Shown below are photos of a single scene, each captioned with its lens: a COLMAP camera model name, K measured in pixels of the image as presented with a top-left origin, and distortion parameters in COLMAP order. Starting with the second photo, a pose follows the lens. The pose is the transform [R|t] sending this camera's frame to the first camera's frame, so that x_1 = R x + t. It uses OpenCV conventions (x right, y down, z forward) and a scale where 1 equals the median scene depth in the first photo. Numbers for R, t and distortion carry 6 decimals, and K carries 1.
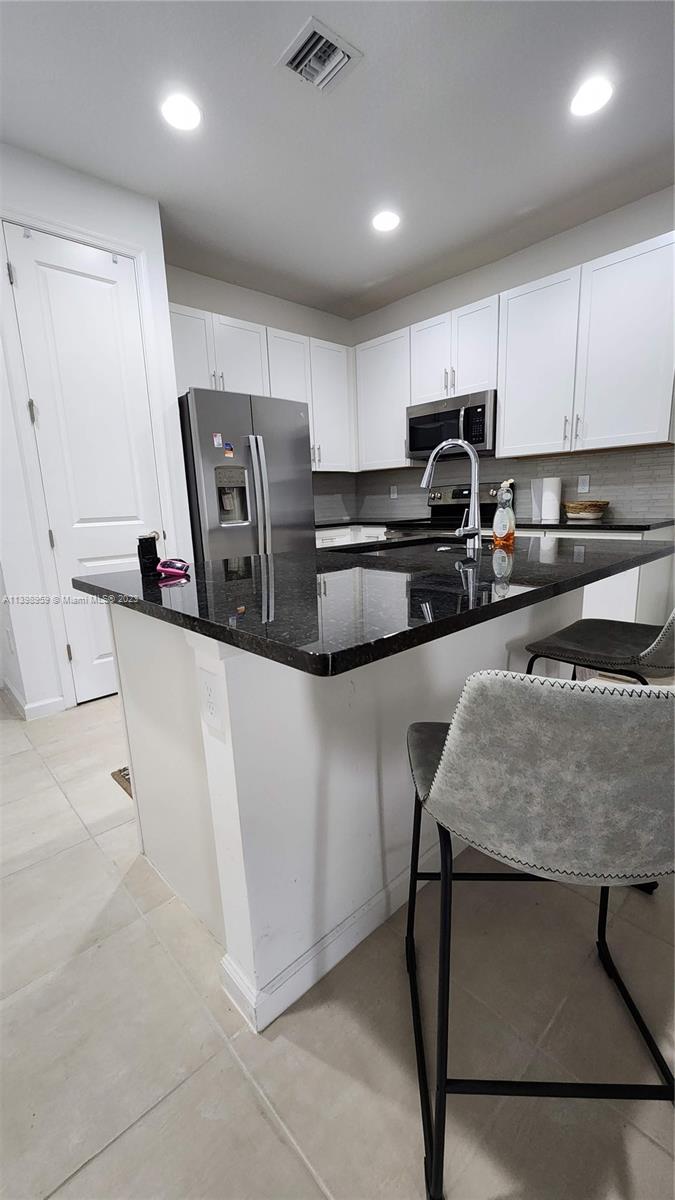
lens RADIAL K [[485.7, 0, 339.4], [0, 485.7, 601.2], [0, 0, 1]] dist [-0.003860, -0.000747]
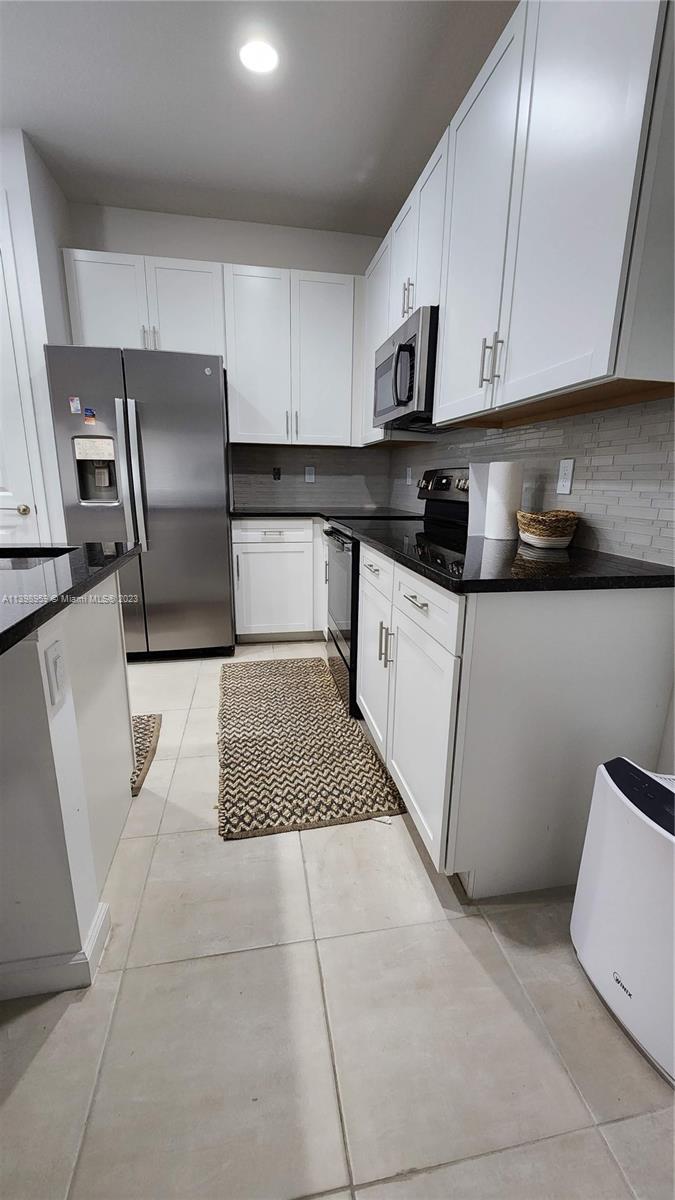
lens RADIAL K [[485.7, 0, 338.4], [0, 485.7, 599.4], [0, 0, 1]] dist [-0.003860, -0.000747]
pose [[0.844293, 0.176936, -0.505829, 0.717678], [-0.154866, 0.984205, 0.085776, -0.151698], [0.513016, 0.005916, 0.858358, 0.553587]]
